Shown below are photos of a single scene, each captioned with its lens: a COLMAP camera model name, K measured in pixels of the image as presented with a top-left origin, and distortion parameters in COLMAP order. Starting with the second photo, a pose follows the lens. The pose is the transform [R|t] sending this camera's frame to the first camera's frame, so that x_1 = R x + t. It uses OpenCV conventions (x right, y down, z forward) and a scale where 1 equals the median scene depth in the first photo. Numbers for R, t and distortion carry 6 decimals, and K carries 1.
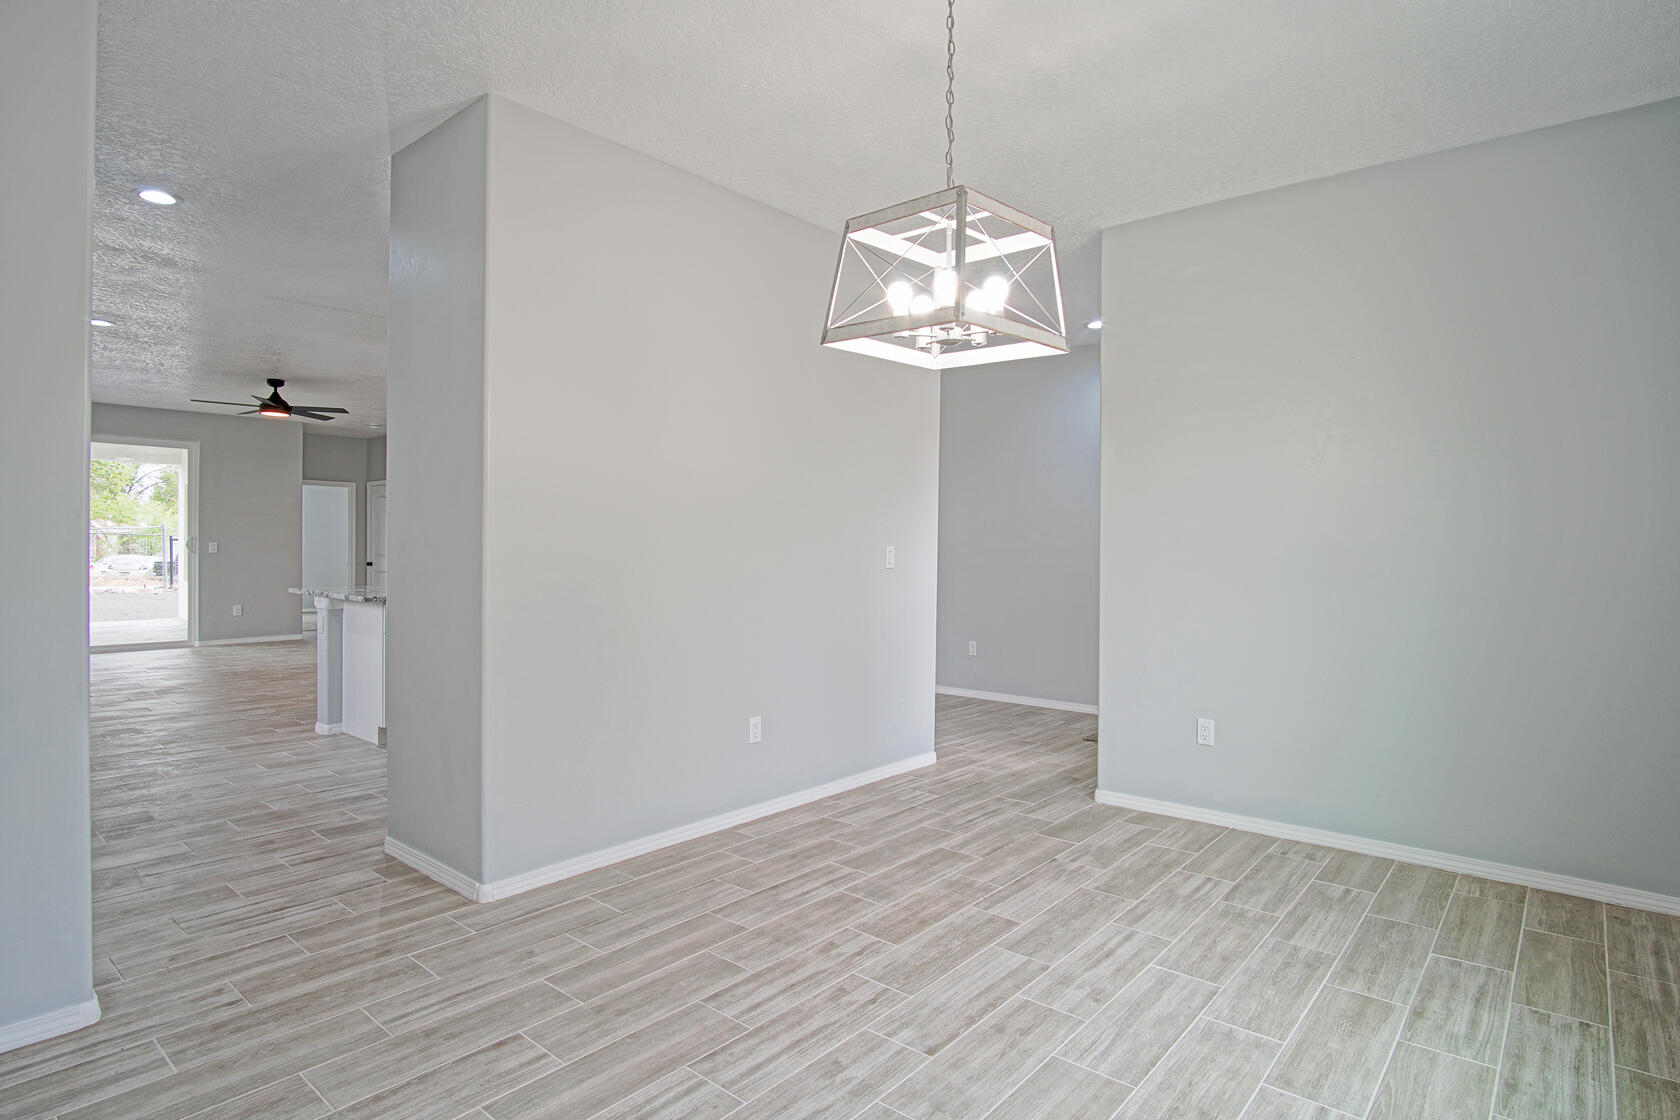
lens RADIAL K [[895.8, 0, 825.6], [0, 895.8, 571.7], [0, 0, 1]] dist [-0.033421, 0.008988]
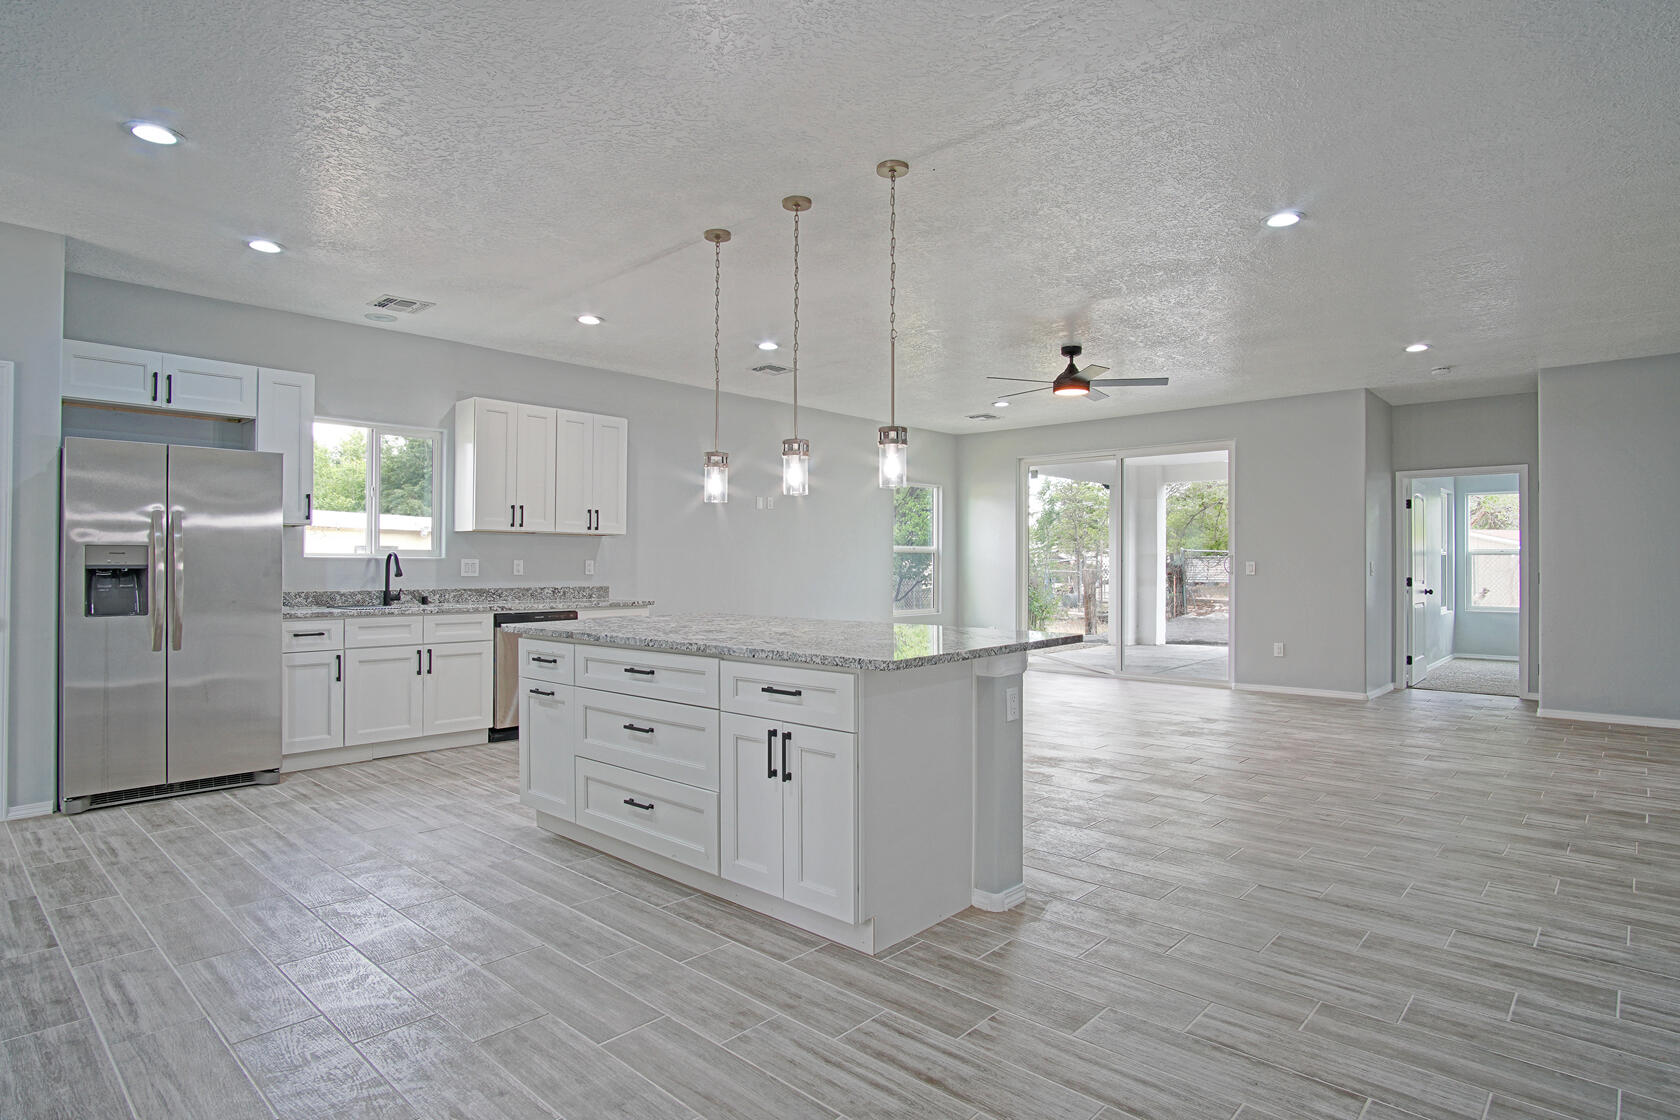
lens RADIAL K [[895.8, 0, 829.7], [0, 895.8, 556.9], [0, 0, 1]] dist [-0.033421, 0.008988]
pose [[-0.032194, -0.027465, -0.999104, 0.119156], [-0.022251, 0.999394, -0.026756, -0.007561], [0.999234, 0.021369, -0.032786, 0.630534]]
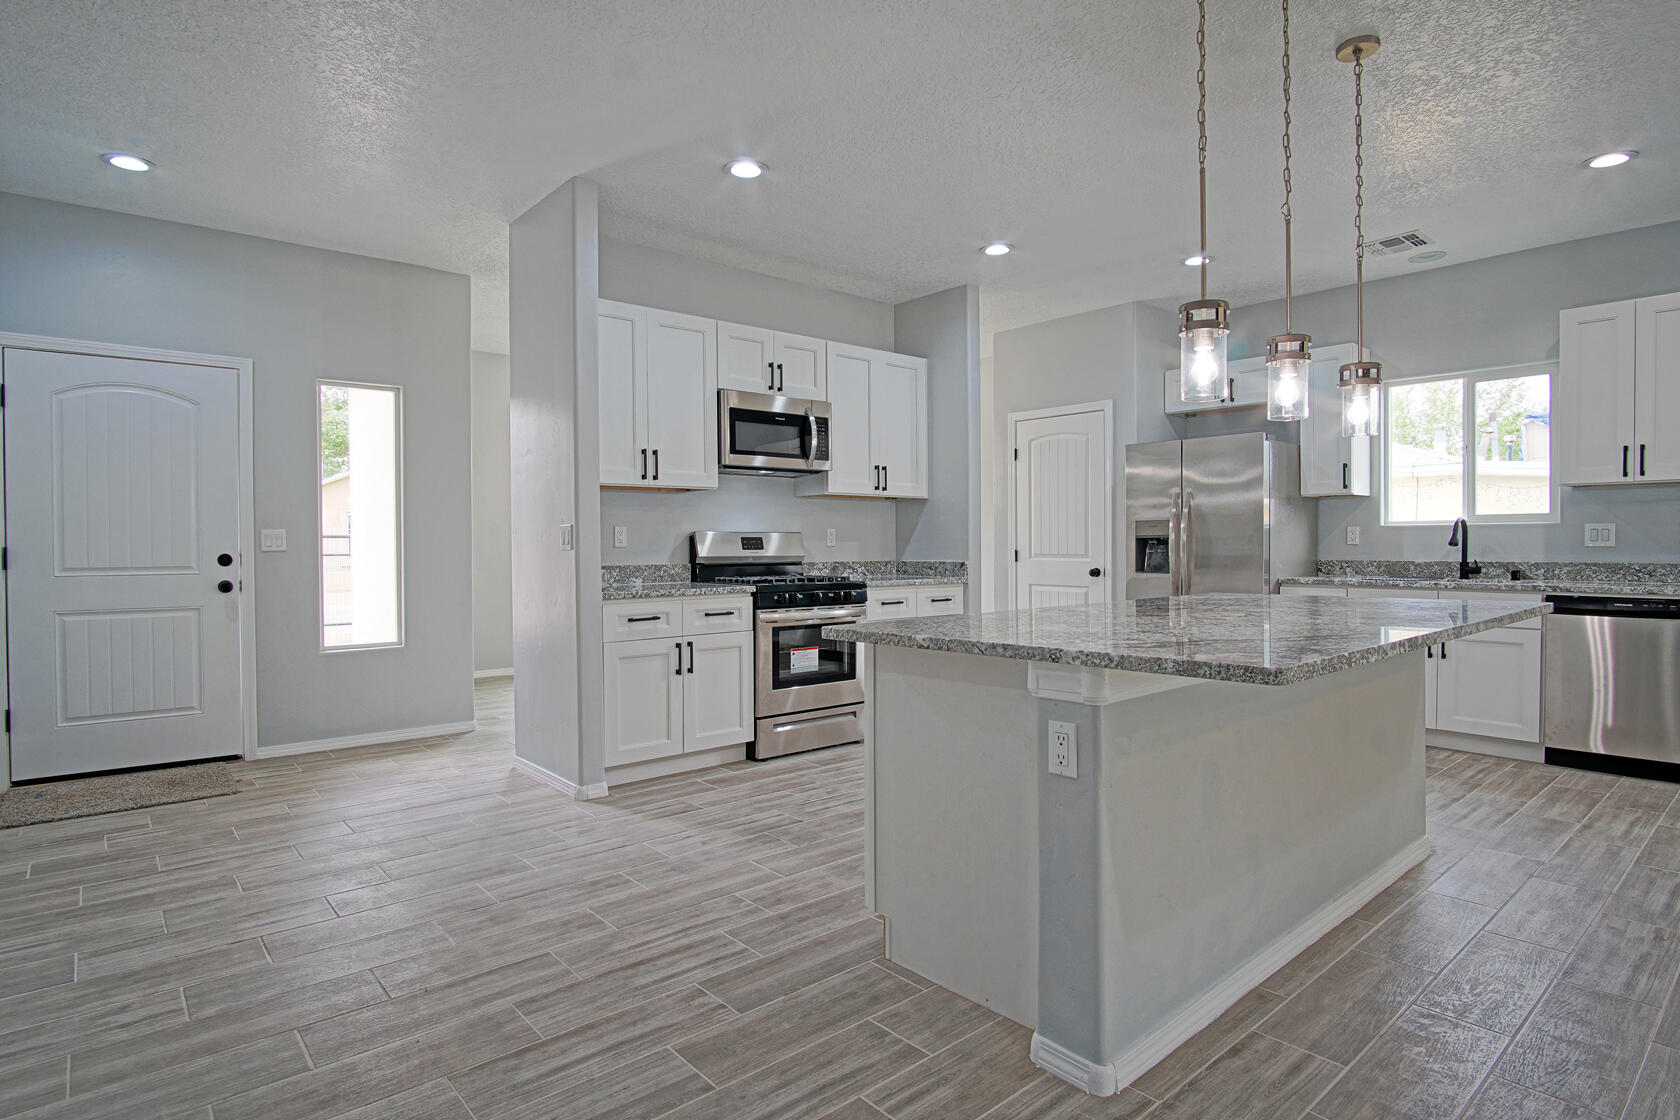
lens RADIAL K [[895.8, 0, 844.7], [0, 895.8, 555.5], [0, 0, 1]] dist [-0.033421, 0.008988]
pose [[-0.990579, -0.015153, 0.136104, -0.151177], [-0.010242, 0.999274, 0.036708, -0.012891], [-0.136561, 0.034968, -0.990014, 0.856558]]
